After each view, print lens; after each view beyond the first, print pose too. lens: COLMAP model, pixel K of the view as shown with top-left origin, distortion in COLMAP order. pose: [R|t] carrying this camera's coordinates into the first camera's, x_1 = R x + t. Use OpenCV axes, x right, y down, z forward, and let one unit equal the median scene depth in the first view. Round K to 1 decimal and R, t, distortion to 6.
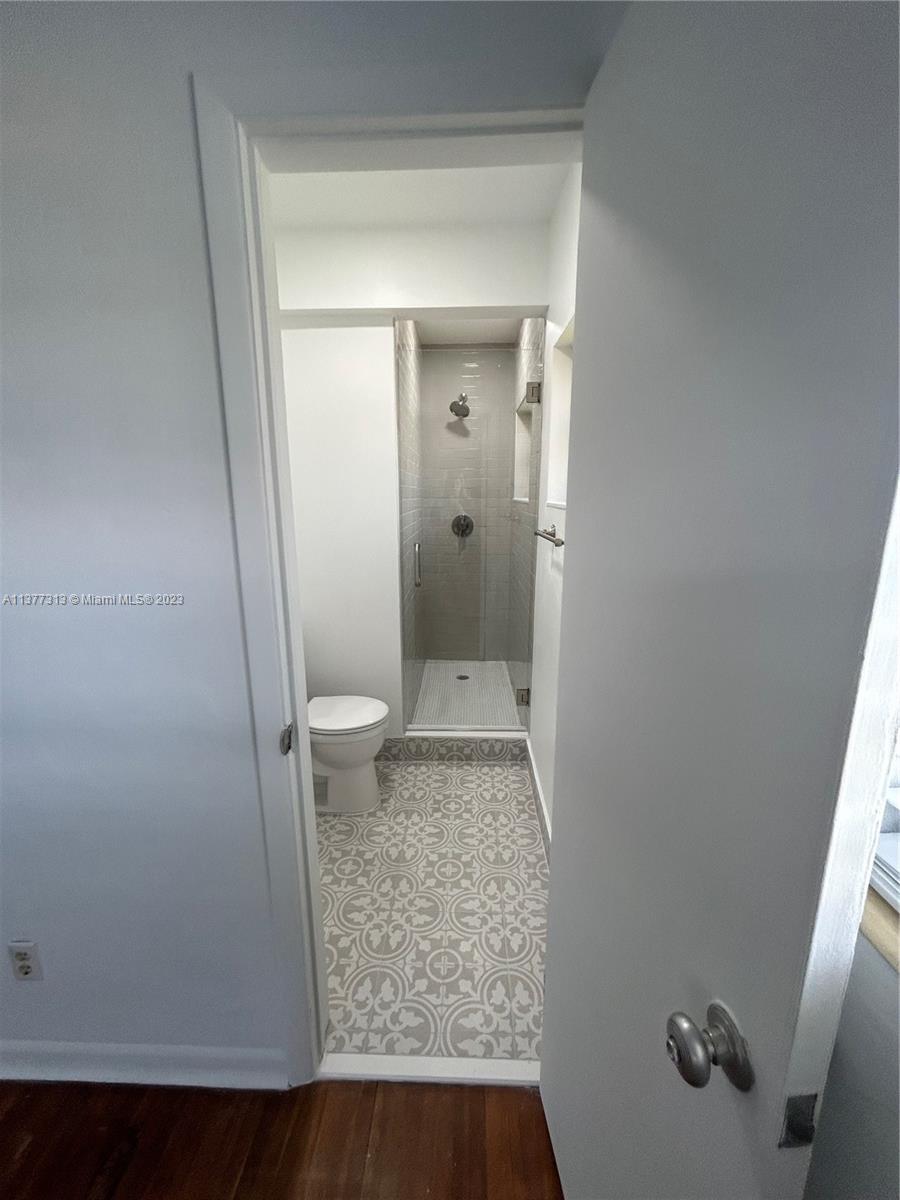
lens RADIAL K [[486.9, 0, 449.1], [0, 486.9, 606.4], [0, 0, 1]] dist [0.002576, -0.000070]
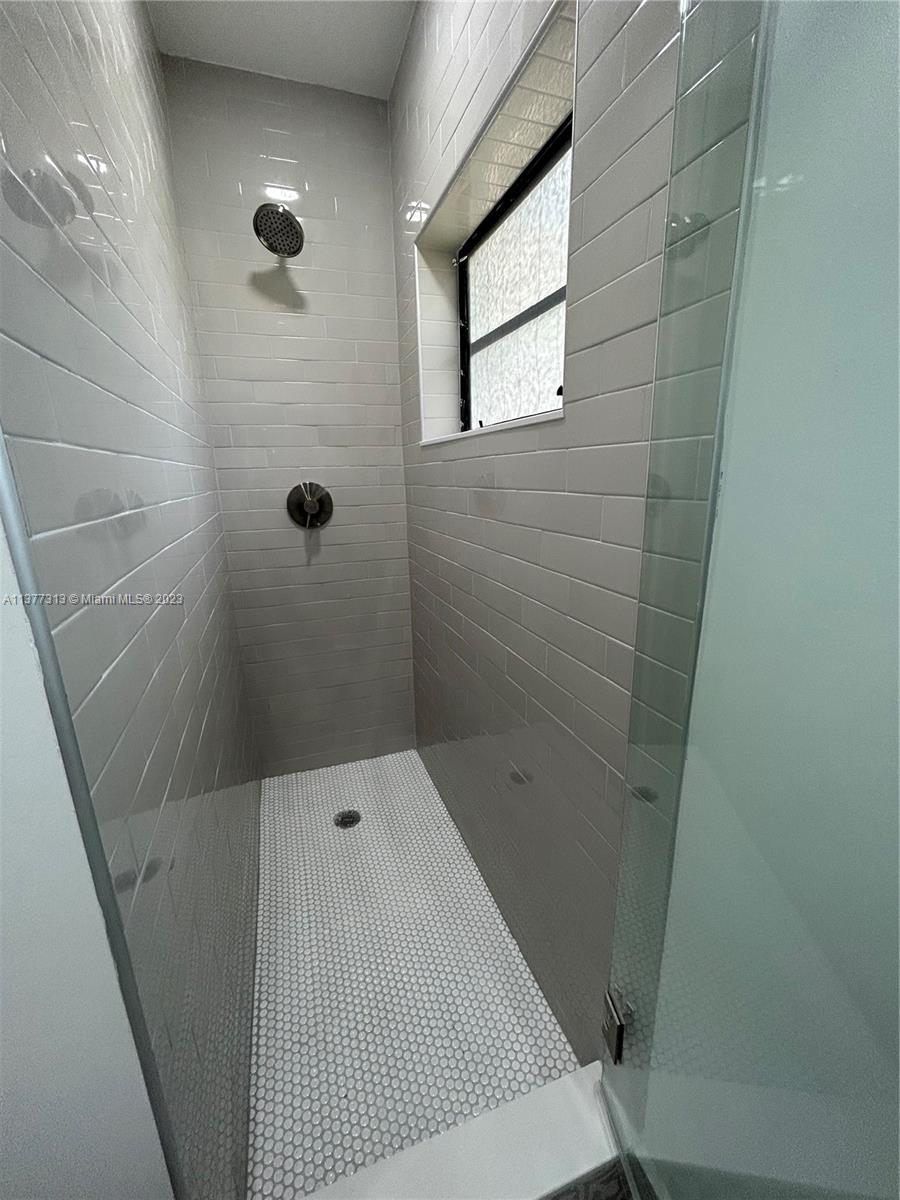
lens RADIAL K [[486.9, 0, 450.0], [0, 486.9, 594.1], [0, 0, 1]] dist [0.002576, -0.000070]
pose [[0.933184, -0.111430, 0.341689, -0.017889], [0.093829, 0.993286, 0.067669, -0.102223], [-0.346935, -0.031088, 0.937374, 0.517420]]
